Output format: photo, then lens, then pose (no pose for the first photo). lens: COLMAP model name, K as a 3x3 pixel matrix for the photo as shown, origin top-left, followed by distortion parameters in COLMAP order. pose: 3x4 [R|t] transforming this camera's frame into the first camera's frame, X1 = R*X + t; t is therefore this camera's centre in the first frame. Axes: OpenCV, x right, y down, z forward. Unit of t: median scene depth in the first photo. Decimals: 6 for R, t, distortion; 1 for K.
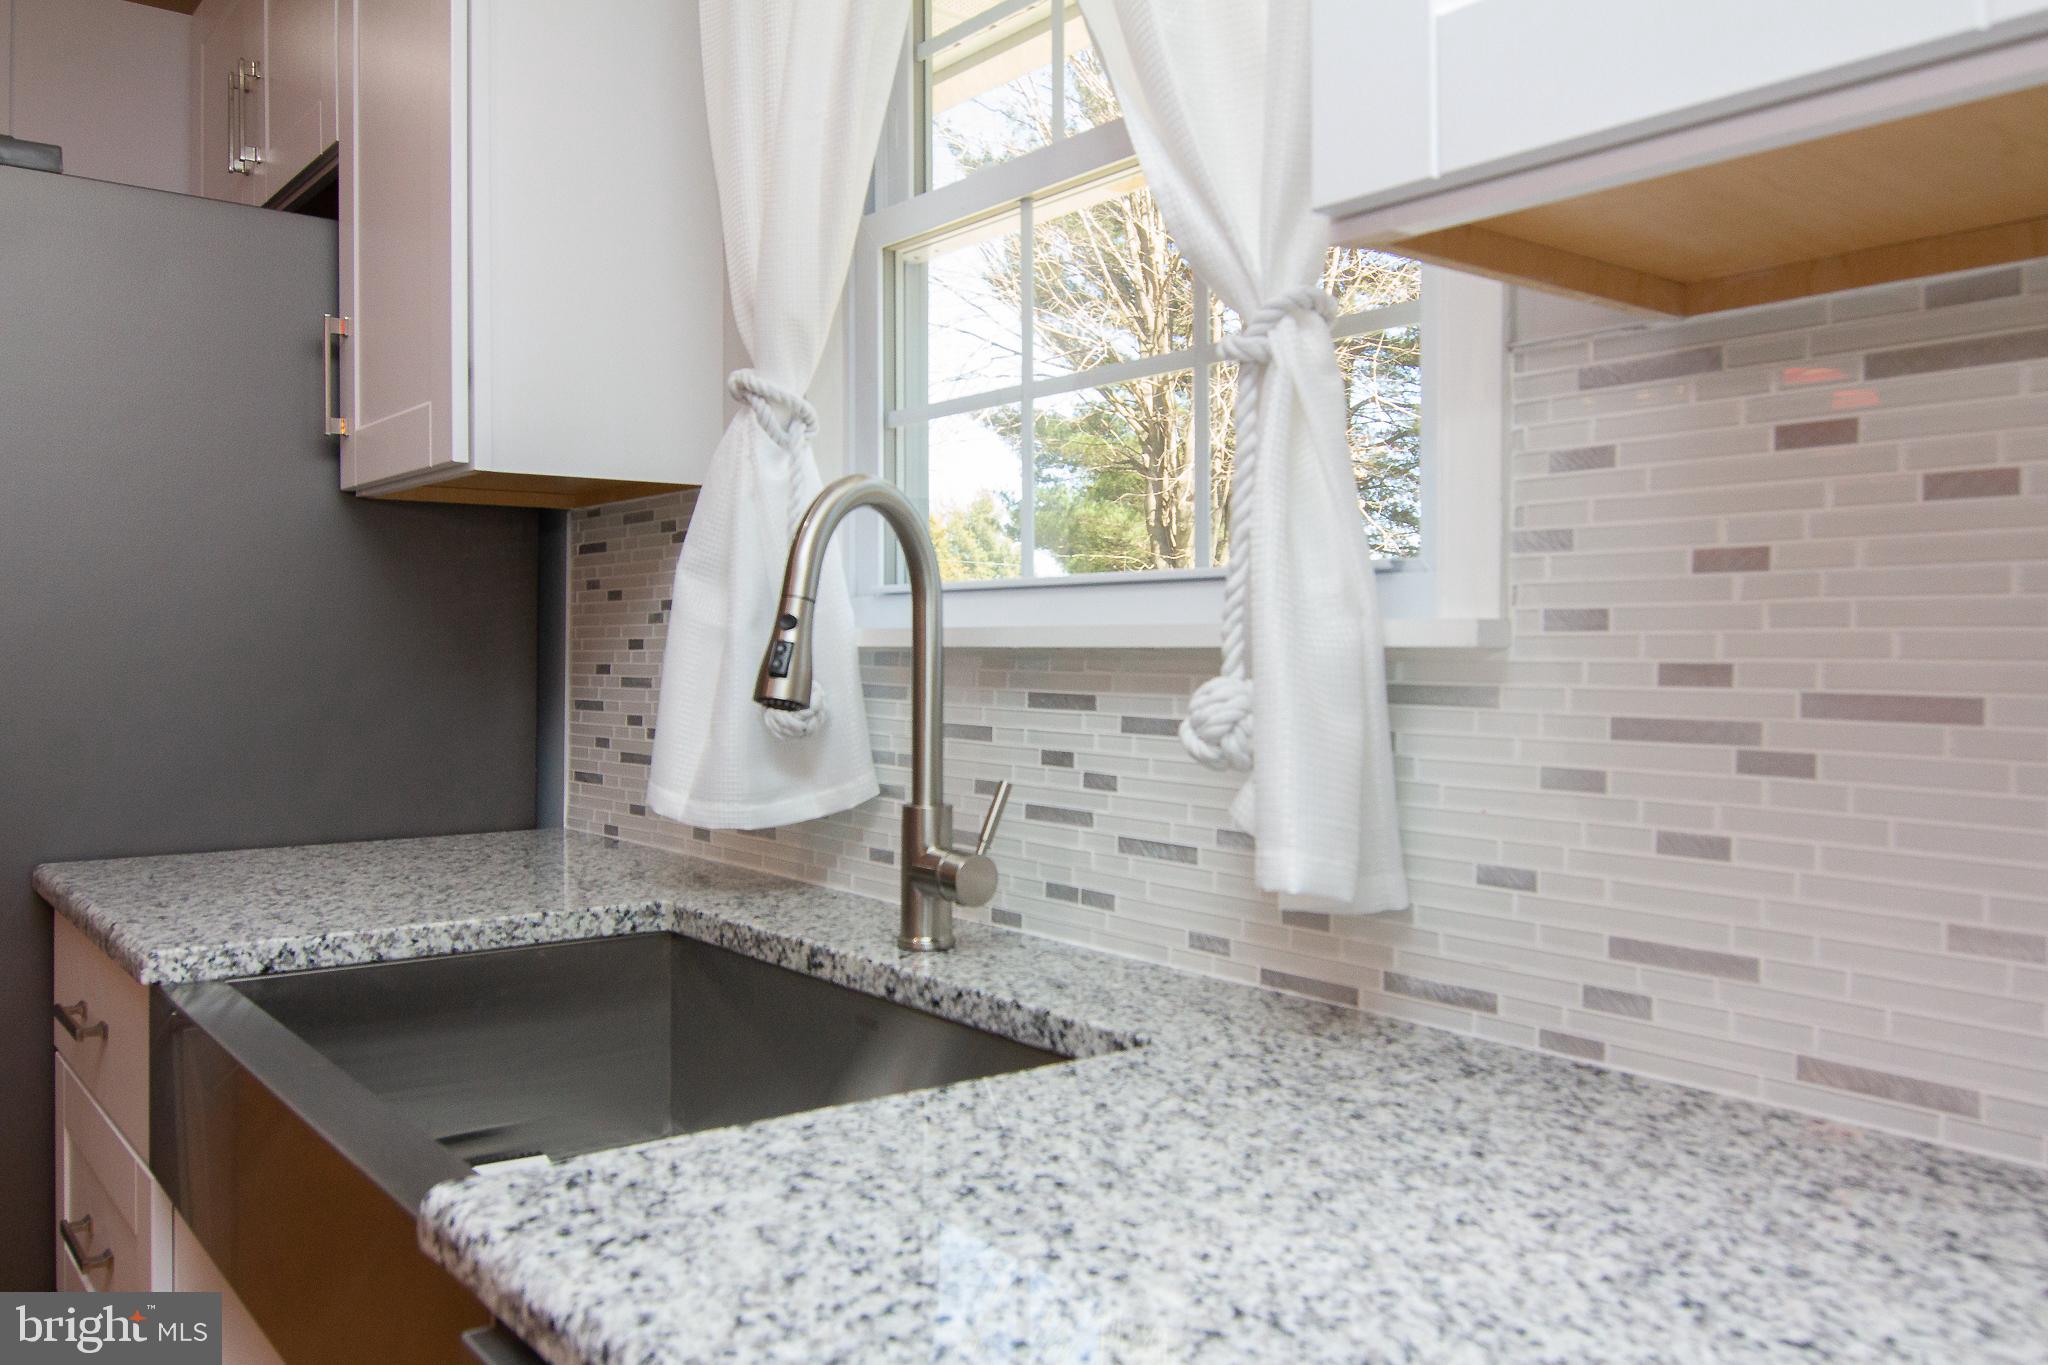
lens RADIAL K [[1580.1, 0, 1006.0], [0, 1580.1, 675.0], [0, 0, 1]] dist [-0.007998, -0.011406]
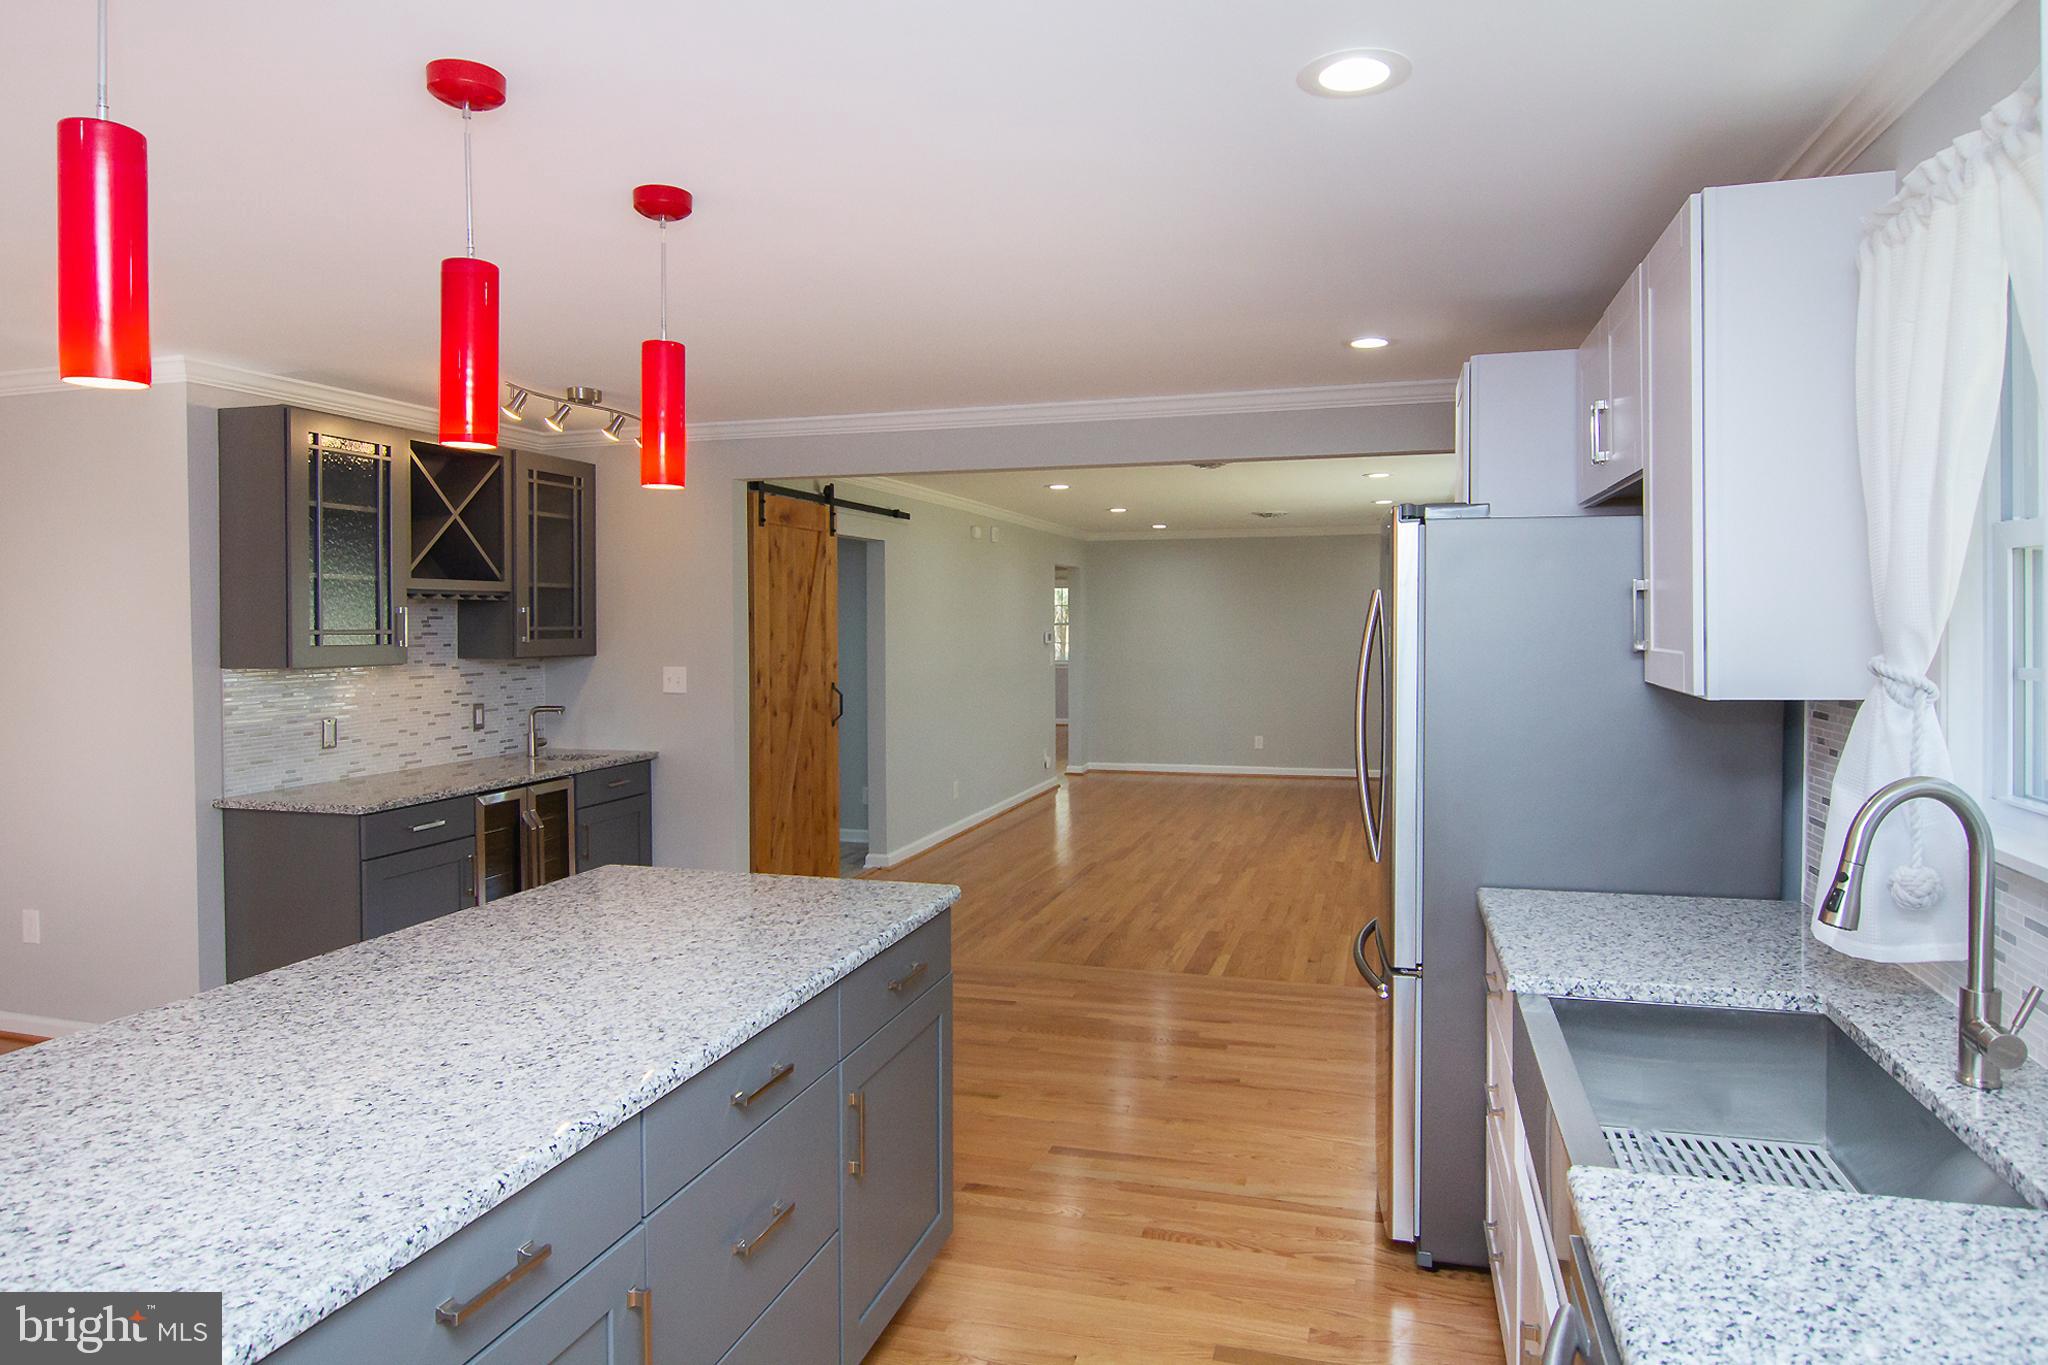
lens RADIAL K [[1203.0, 0, 1055.6], [0, 1203.0, 639.3], [0, 0, 1]] dist [-0.019667, -0.004317]
pose [[0.594516, 0.001817, -0.804081, 0.350507], [0.002559, 0.999988, 0.004152, -0.270804], [0.804079, -0.004526, 0.594505, -0.384616]]
